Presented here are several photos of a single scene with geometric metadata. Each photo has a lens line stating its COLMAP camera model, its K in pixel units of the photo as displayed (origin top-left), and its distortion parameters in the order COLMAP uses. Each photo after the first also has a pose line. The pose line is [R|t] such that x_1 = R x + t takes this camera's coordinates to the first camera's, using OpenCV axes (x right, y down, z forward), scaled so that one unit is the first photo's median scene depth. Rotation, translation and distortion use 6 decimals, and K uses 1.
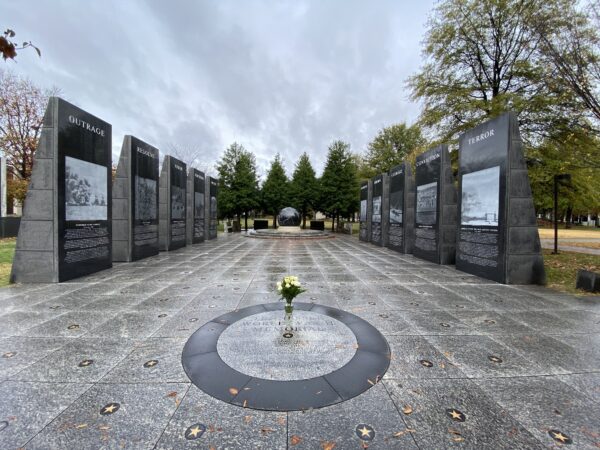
lens RADIAL K [[243.4, 0, 300.0], [0, 243.4, 225.0], [0, 0, 1]] dist [-0.001369, -0.000060]
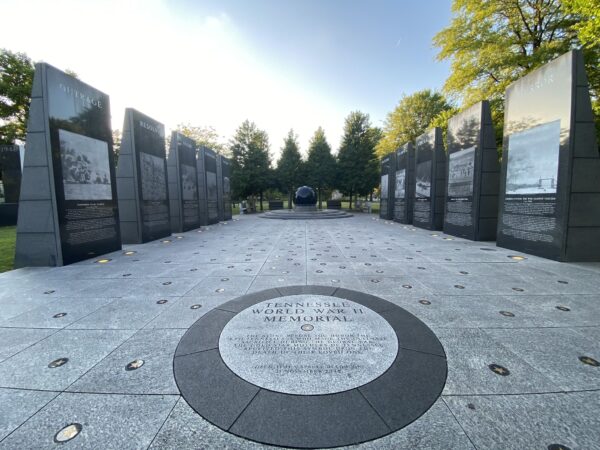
lens RADIAL K [[242.9, 0, 300.0], [0, 242.9, 225.0], [0, 0, 1]] dist [-0.009505, -0.000364]
pose [[0.997491, -0.021345, -0.067502, -0.005432], [0.026299, 0.996957, 0.073384, 0.025046], [0.065730, -0.074975, 0.995017, 0.099087]]
